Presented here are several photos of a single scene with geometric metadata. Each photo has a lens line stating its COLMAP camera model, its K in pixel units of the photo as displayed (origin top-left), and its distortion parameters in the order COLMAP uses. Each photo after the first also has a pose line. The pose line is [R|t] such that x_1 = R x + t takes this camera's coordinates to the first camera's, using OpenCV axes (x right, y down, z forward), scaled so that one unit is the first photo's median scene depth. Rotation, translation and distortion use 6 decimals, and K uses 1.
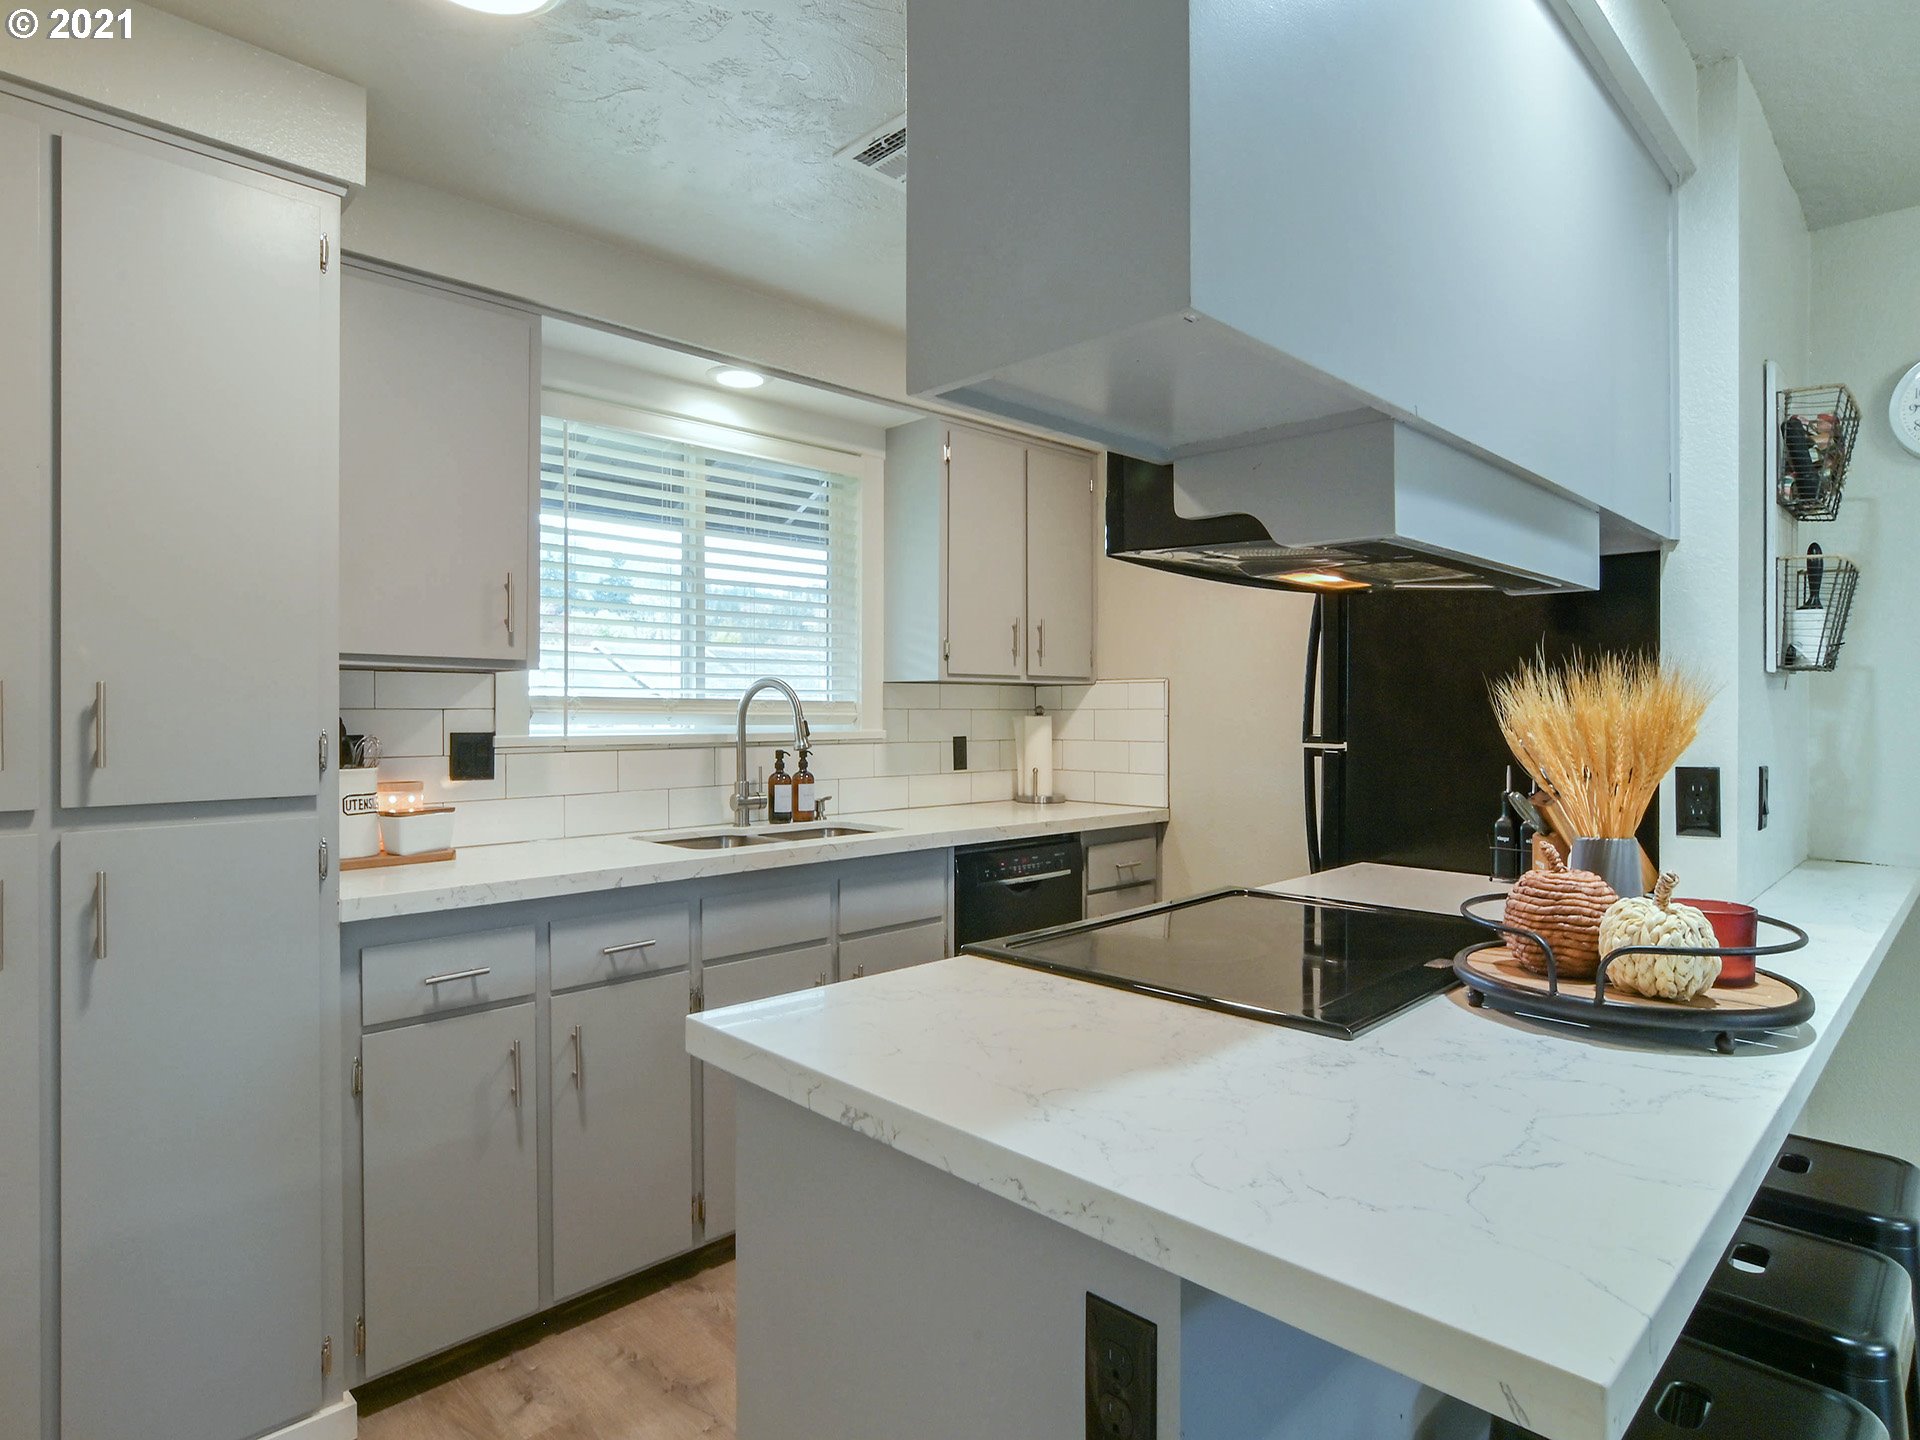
lens RADIAL K [[1066.1, 0, 959.4], [0, 1066.1, 731.1], [0, 0, 1]] dist [-0.019017, 0.003391]
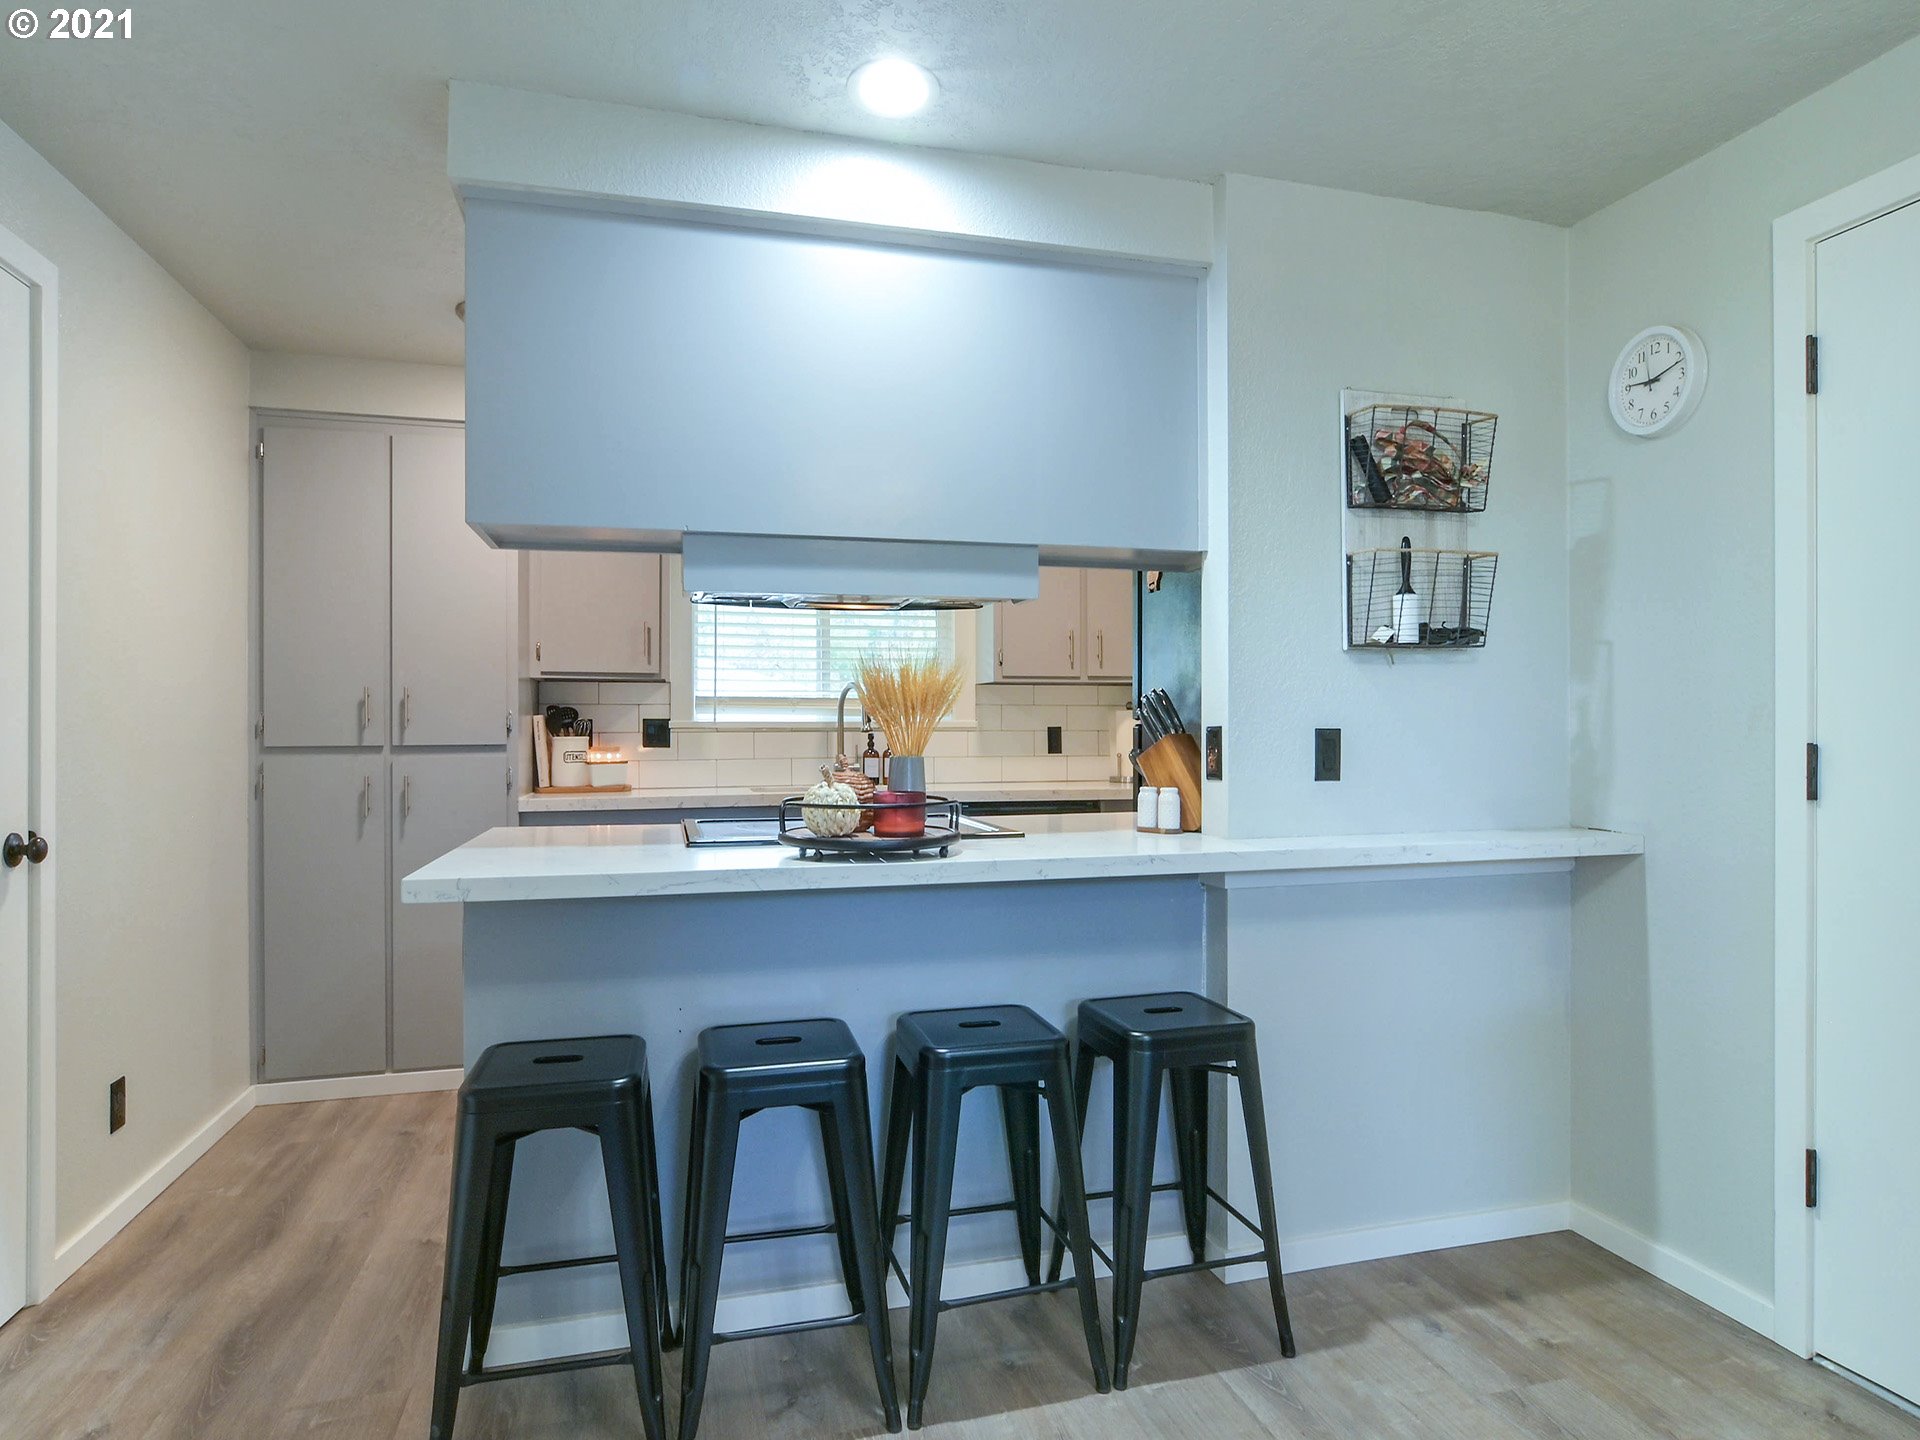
lens RADIAL K [[1066.1, 0, 959.4], [0, 1066.1, 731.1], [0, 0, 1]] dist [-0.019017, 0.003391]
pose [[0.872878, -0.003497, -0.487925, 0.714238], [-0.004711, 0.999867, -0.015593, 0.041848], [0.487915, 0.015910, 0.872746, -0.197035]]
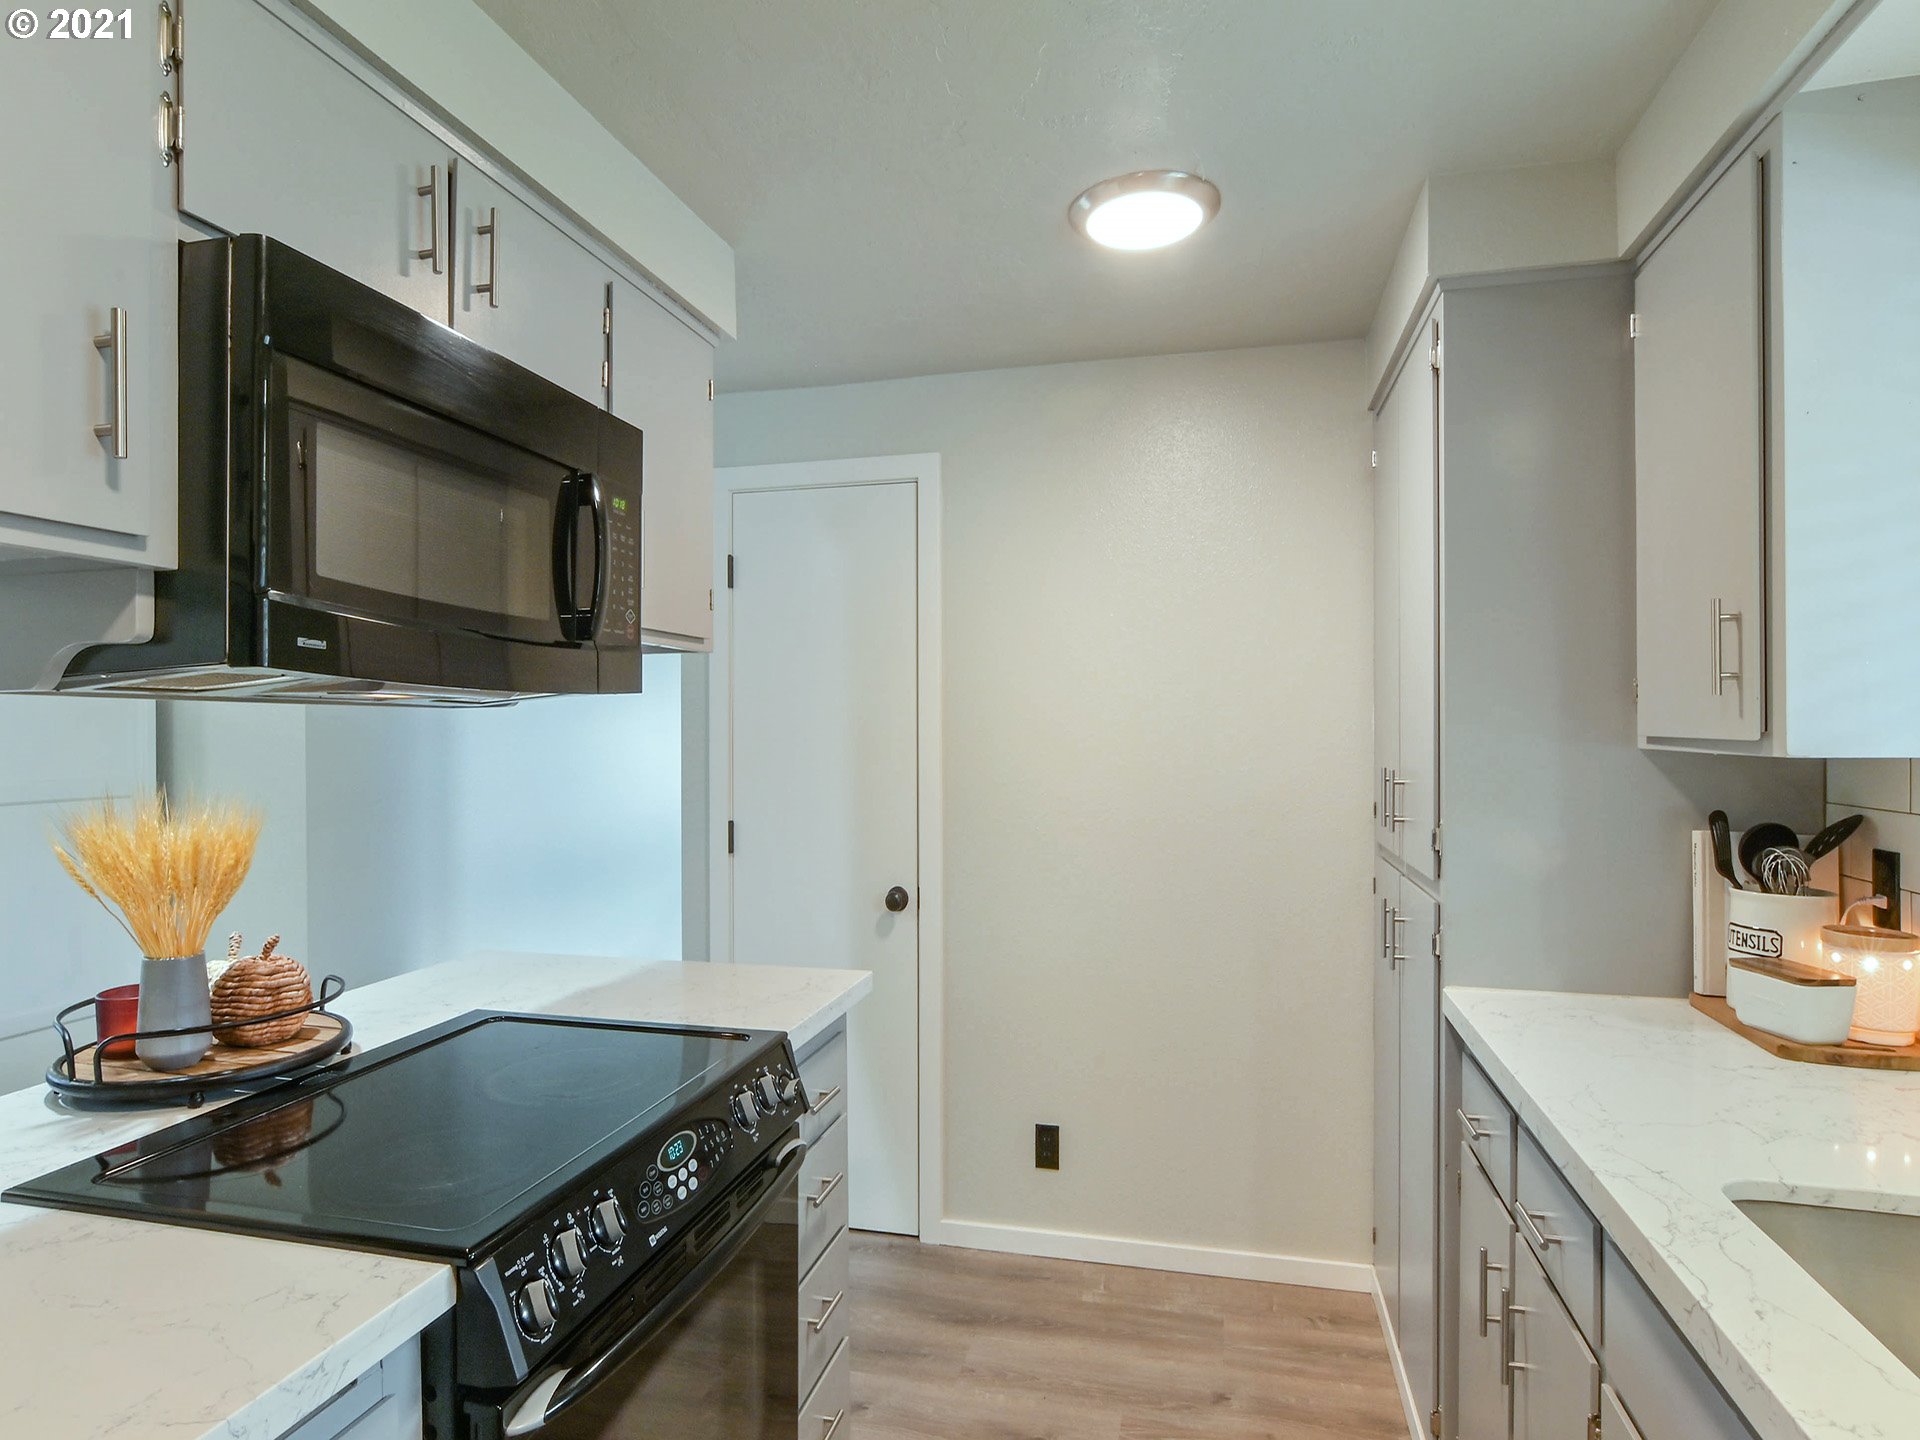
lens RADIAL K [[1066.1, 0, 959.4], [0, 1066.1, 731.1], [0, 0, 1]] dist [-0.019017, 0.003391]
pose [[-0.856538, 0.002123, -0.516079, 0.204103], [-0.007332, 0.999841, 0.016282, -0.075609], [0.516031, 0.017730, -0.856386, 1.178131]]
